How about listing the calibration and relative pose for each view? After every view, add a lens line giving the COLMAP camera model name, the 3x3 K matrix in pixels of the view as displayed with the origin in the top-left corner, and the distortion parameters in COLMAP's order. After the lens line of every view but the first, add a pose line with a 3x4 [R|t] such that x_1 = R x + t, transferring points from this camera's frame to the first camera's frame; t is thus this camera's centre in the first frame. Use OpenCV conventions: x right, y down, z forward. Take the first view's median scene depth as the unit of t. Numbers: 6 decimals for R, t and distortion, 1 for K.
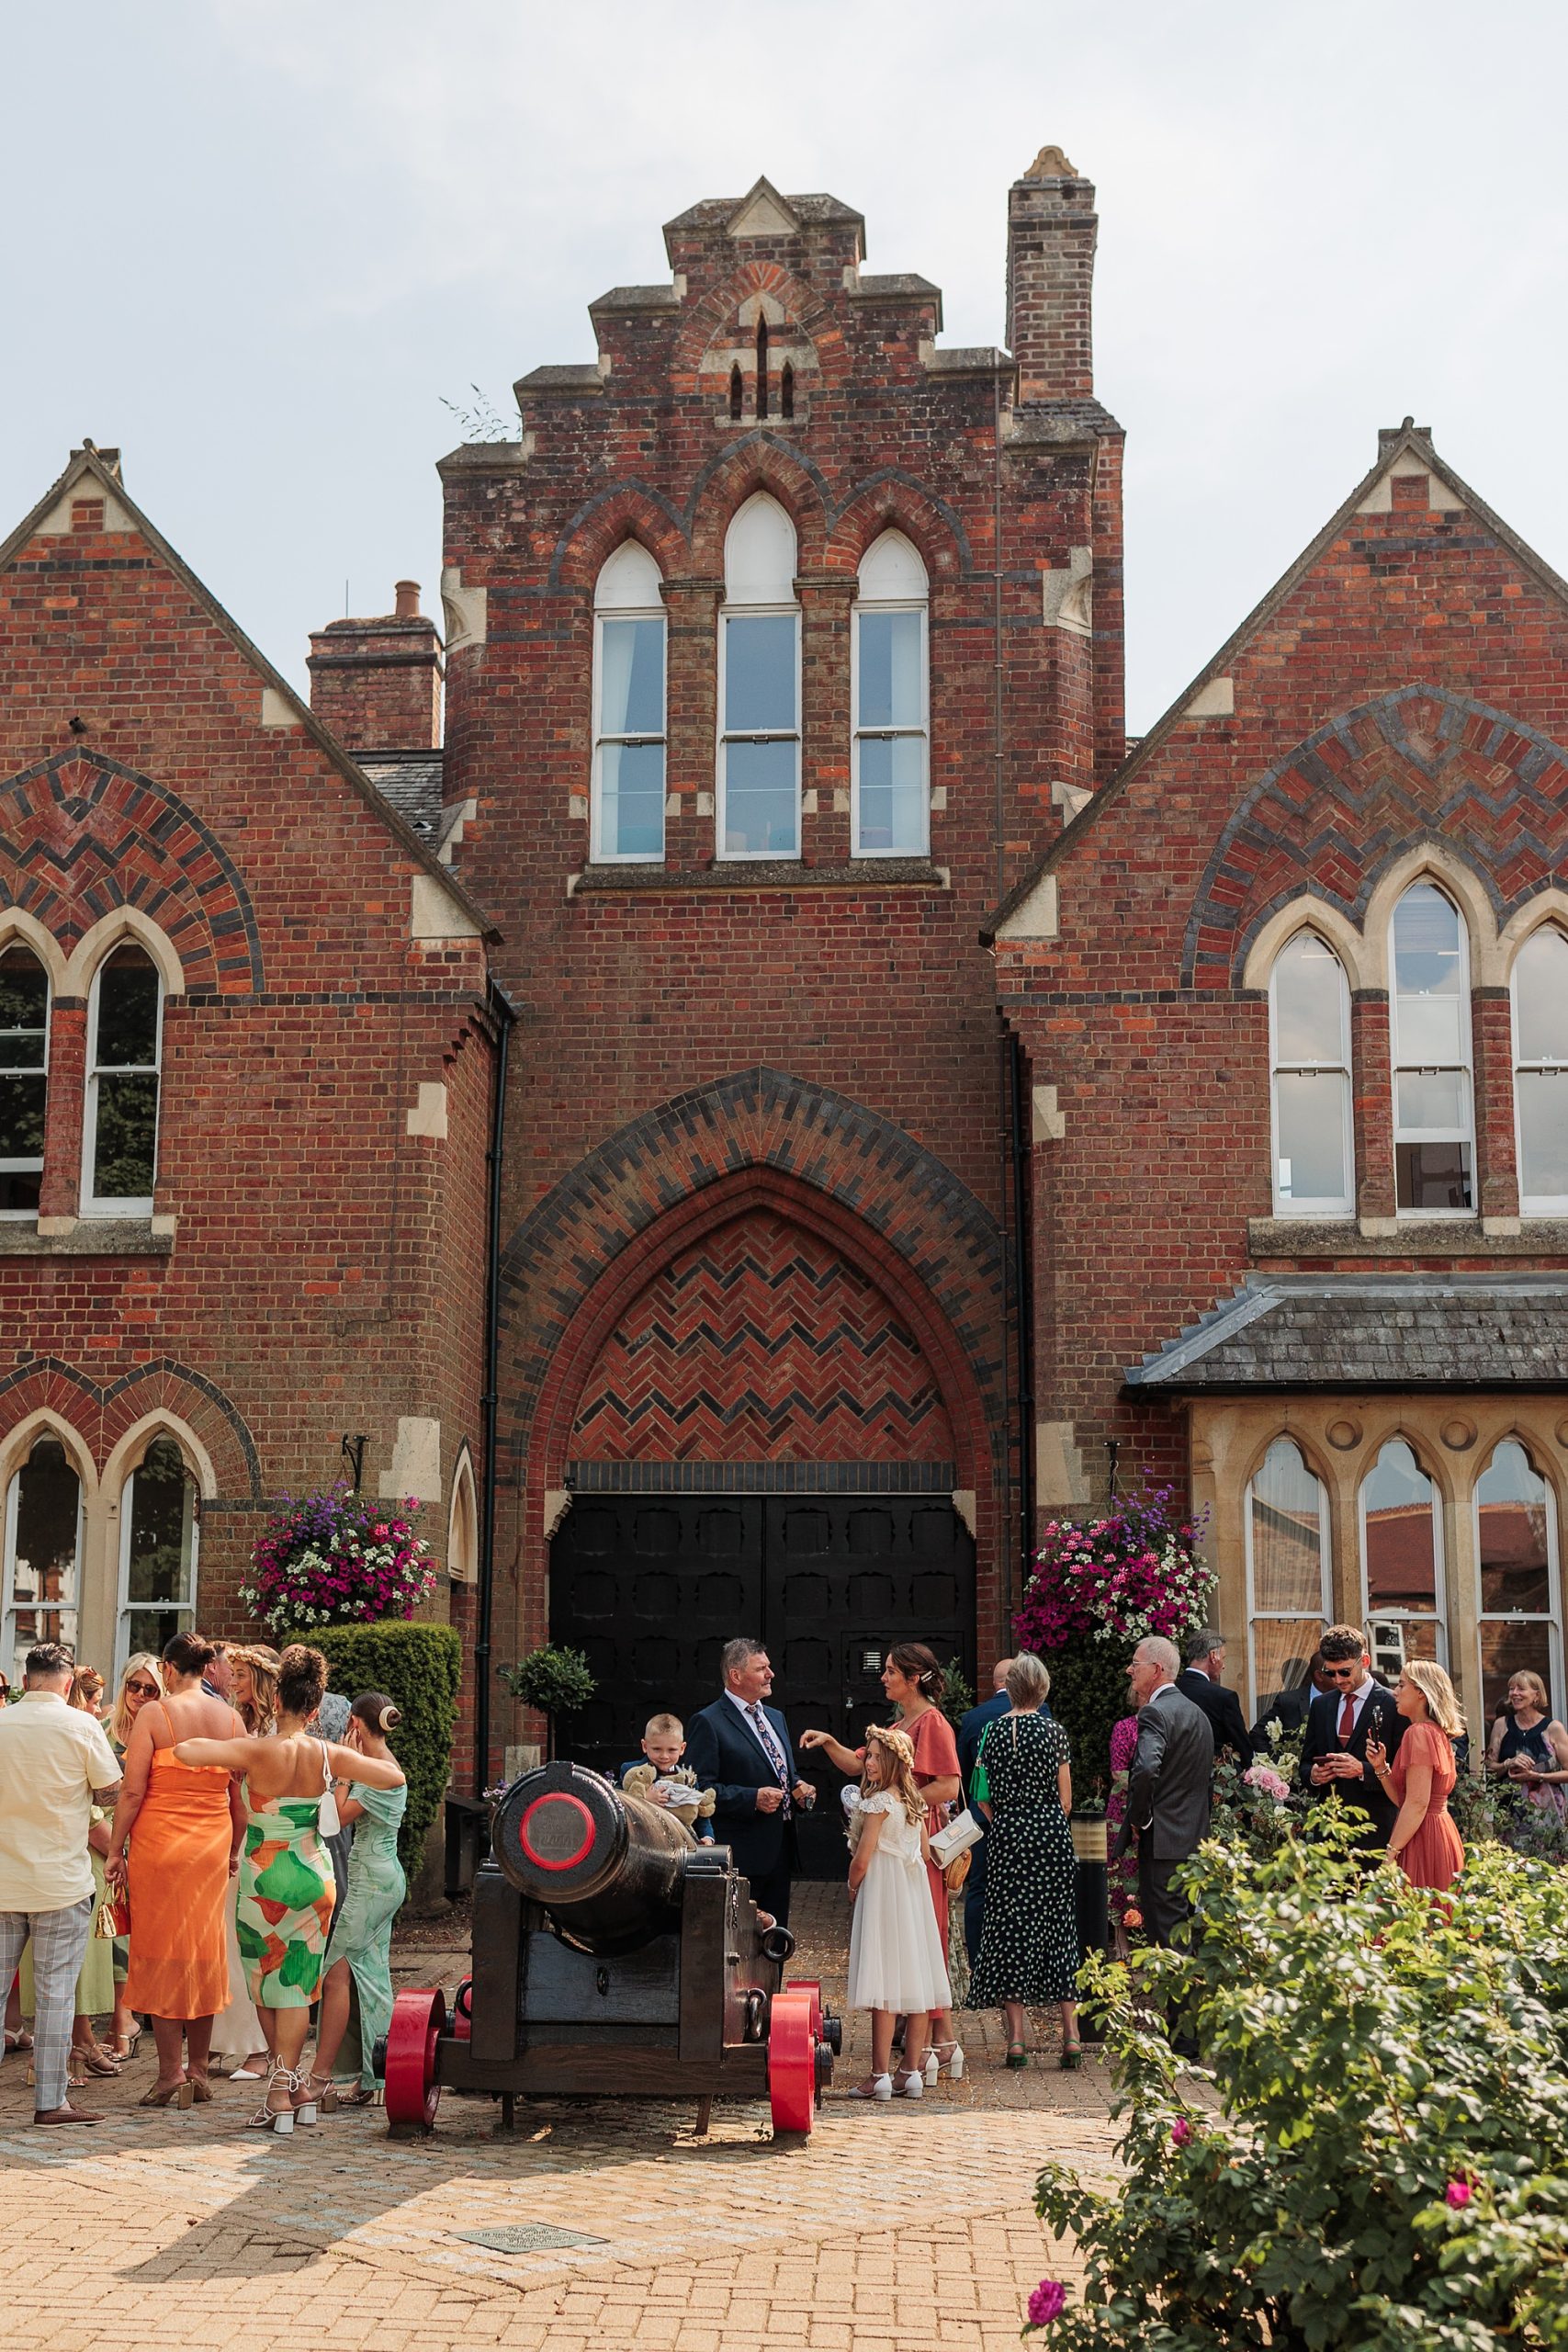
lens RADIAL K [[2767.4, 0, 663.2], [0, 2767.4, 1288.4], [0, 0, 1]] dist [0.018031, -0.008892]
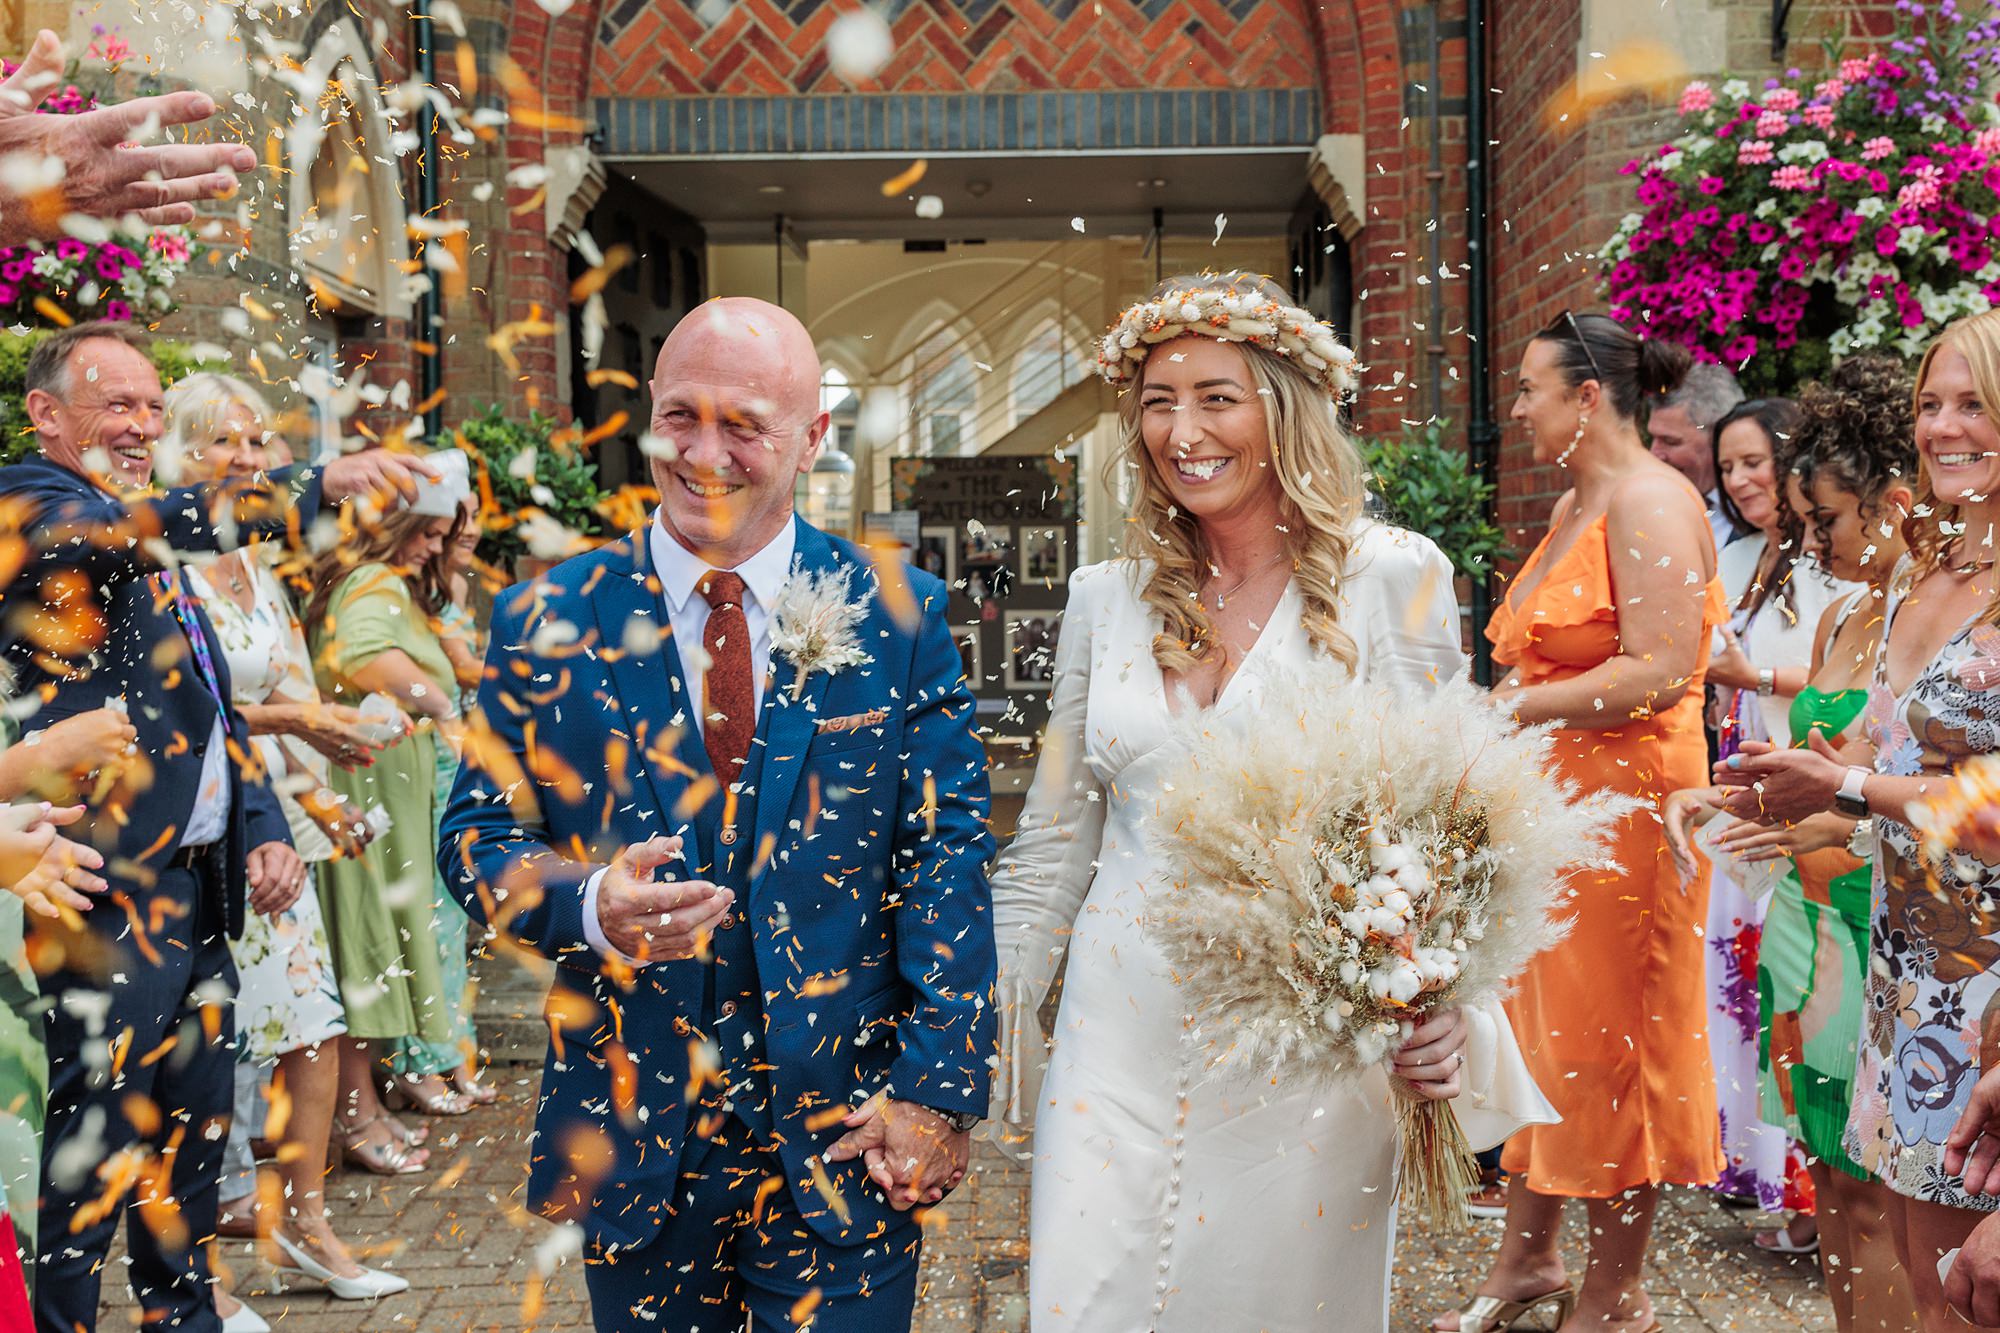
lens RADIAL K [[2061.9, 0, 1000.0], [0, 2061.9, 666.5], [0, 0, 1]] dist [0.005331, -0.000386]
pose [[0.995272, -0.025513, 0.093713, 0.004556], [0.006763, 0.980745, 0.195176, 0.109820], [-0.096888, -0.193619, 0.976281, 0.693221]]
